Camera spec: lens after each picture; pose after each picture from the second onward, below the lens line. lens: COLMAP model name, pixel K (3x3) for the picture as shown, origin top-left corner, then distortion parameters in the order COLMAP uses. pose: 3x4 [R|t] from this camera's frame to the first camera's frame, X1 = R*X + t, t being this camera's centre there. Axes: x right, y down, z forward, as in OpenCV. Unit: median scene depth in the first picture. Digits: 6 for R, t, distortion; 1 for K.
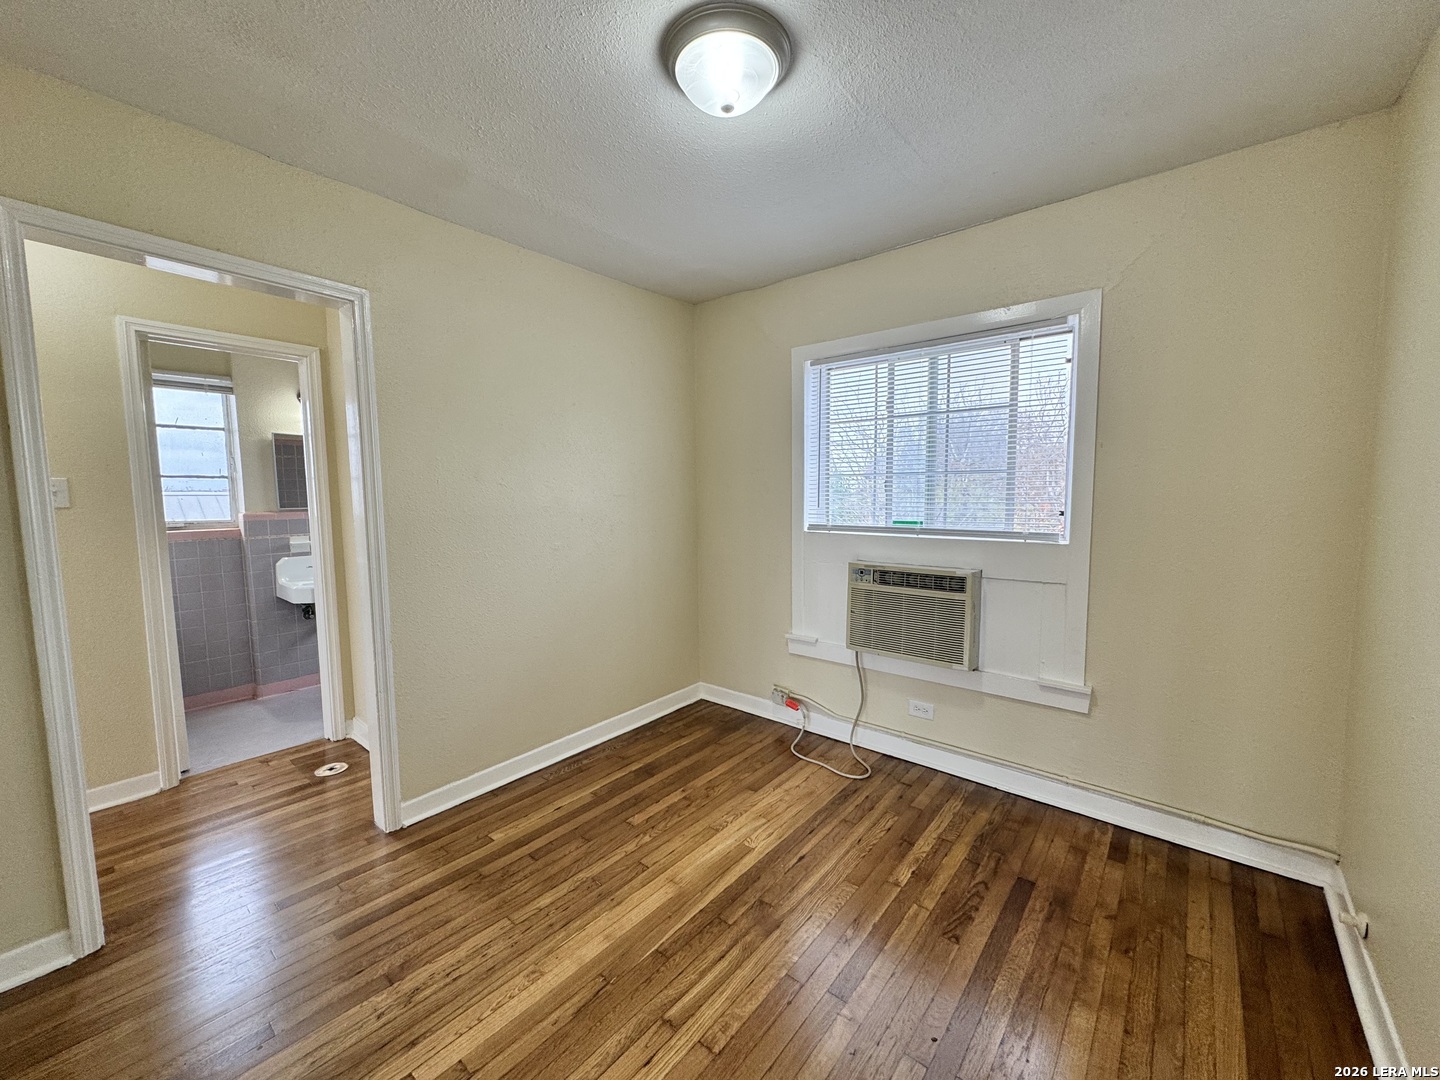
lens RADIAL K [[570.6, 0, 720.5], [0, 570.6, 542.8], [0, 0, 1]] dist [-0.002329, 0.000668]
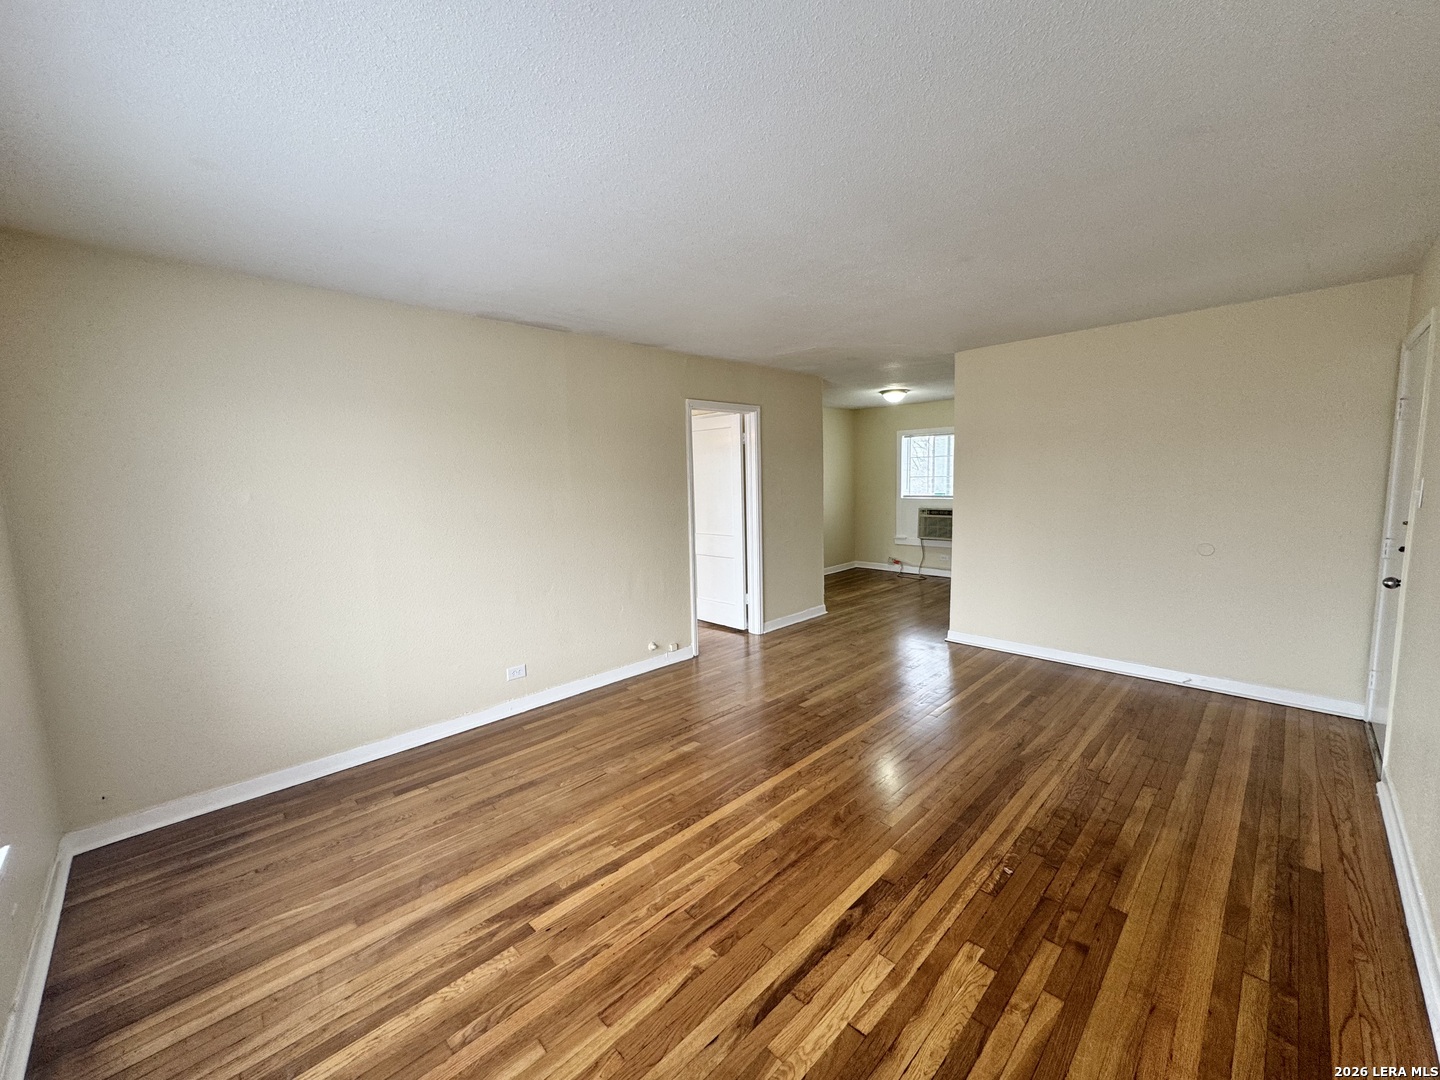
lens RADIAL K [[570.6, 0, 715.0], [0, 570.6, 541.1], [0, 0, 1]] dist [-0.002329, 0.000668]
pose [[0.994842, -0.003381, -0.101378, -0.620646], [0.005932, 0.999673, 0.024865, 0.150371], [0.101261, -0.025338, 0.994537, -2.418220]]
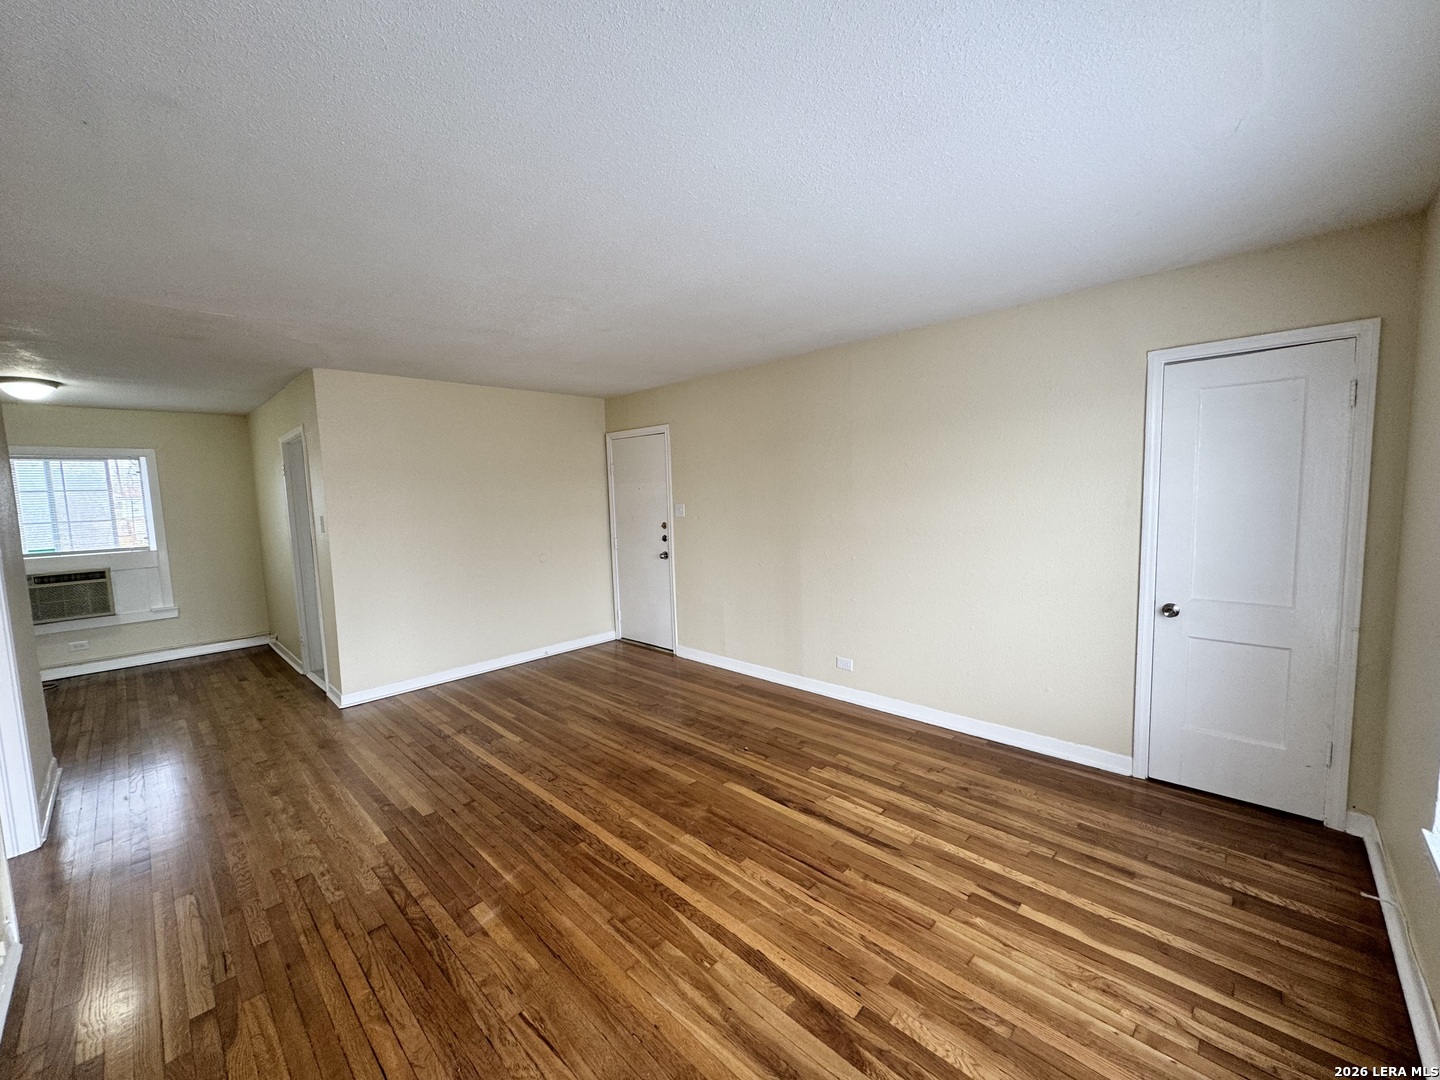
lens RADIAL K [[570.6, 0, 726.7], [0, 570.6, 546.0], [0, 0, 1]] dist [-0.002329, 0.000668]
pose [[0.062279, -0.089805, 0.994010, -1.647081], [0.118102, 0.989609, 0.082008, 0.072740], [-0.991047, 0.112287, 0.072238, -1.582599]]
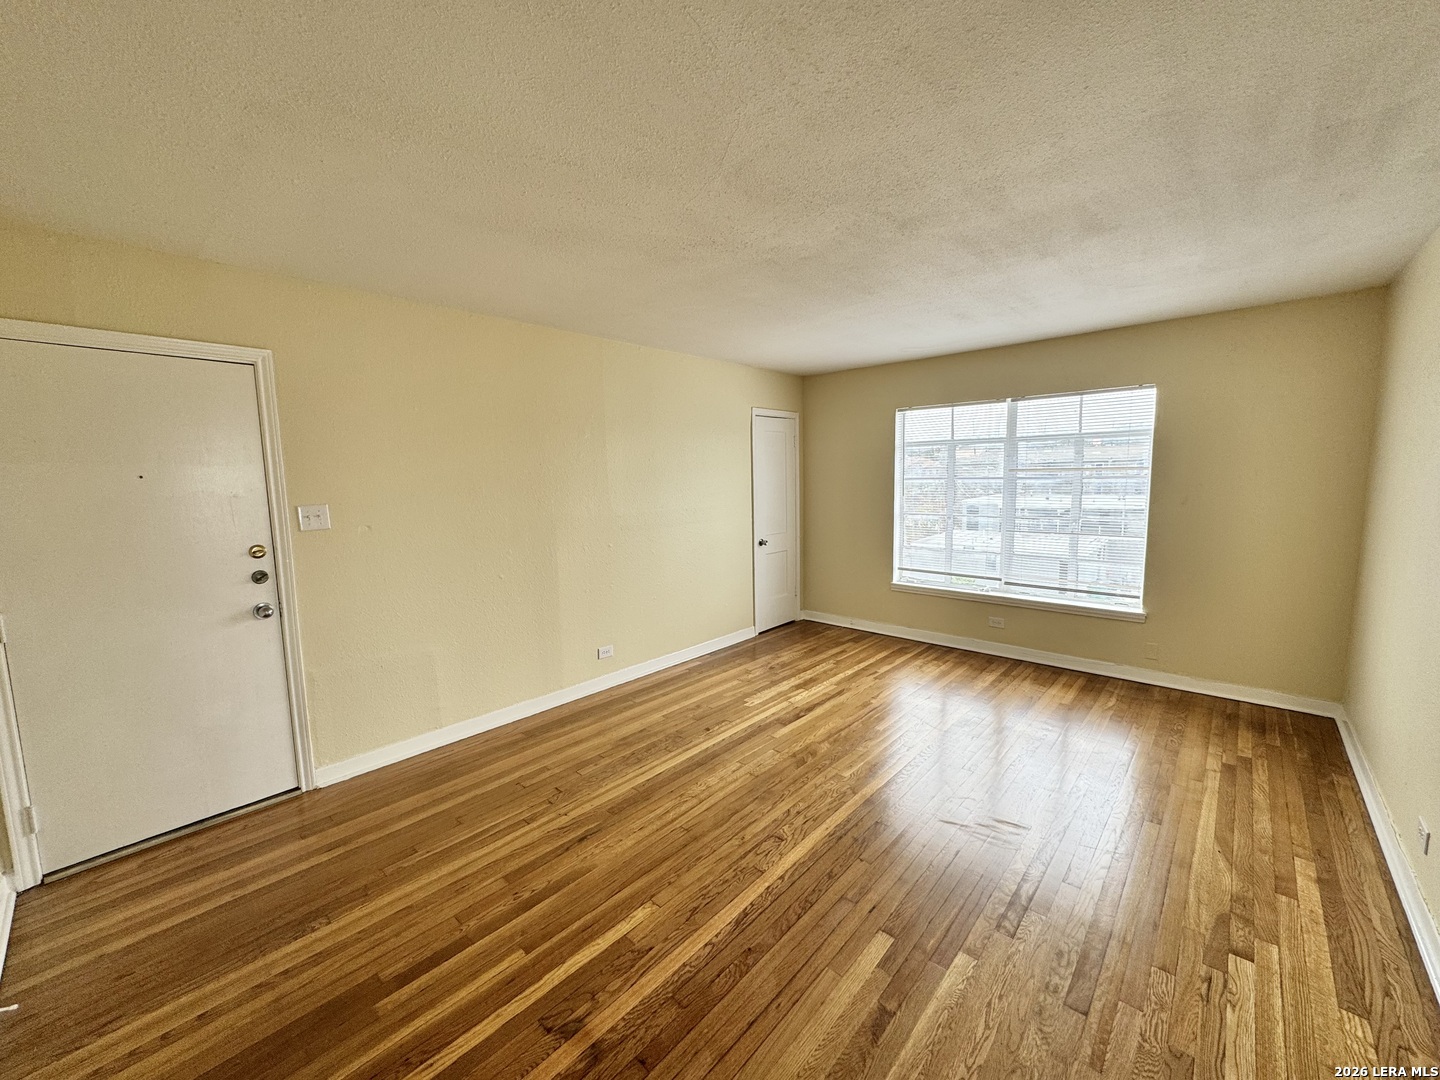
lens RADIAL K [[570.6, 0, 717.0], [0, 570.6, 546.4], [0, 0, 1]] dist [-0.002329, 0.000668]
pose [[-0.998490, 0.021798, 0.050417, -0.352657], [0.032024, 0.976763, 0.211915, -0.069180], [-0.044626, 0.213210, -0.975987, -0.121786]]
